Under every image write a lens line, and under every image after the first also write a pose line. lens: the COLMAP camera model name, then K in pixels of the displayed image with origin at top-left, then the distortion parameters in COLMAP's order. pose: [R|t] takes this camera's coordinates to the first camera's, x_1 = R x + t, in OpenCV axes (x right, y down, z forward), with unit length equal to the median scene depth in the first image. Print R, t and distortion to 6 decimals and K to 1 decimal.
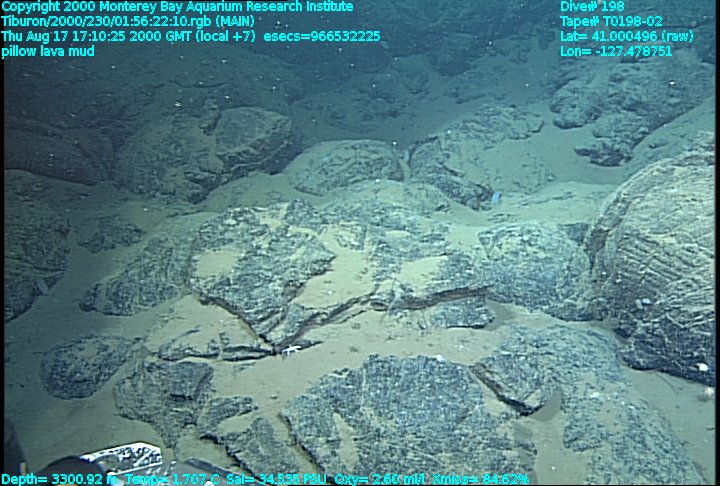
lens RADIAL K [[798.4, 0, 362.1], [0, 798.4, 282.5], [0, 0, 1]] dist [0.079774, 0.004870]
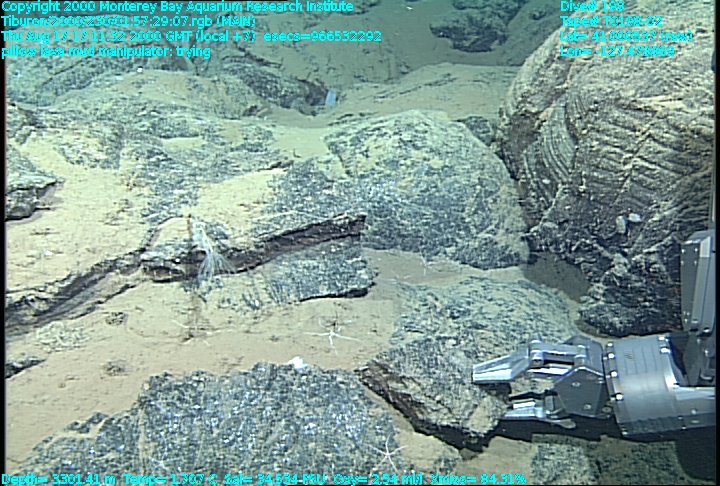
lens RADIAL K [[798.4, 0, 362.1], [0, 798.4, 282.5], [0, 0, 1]] dist [0.079774, 0.004870]
pose [[0.963330, -0.102515, 0.247964, 0.015995], [0.095031, 0.994588, 0.041997, 0.024631], [-0.250927, -0.016892, 0.967858, 0.453816]]
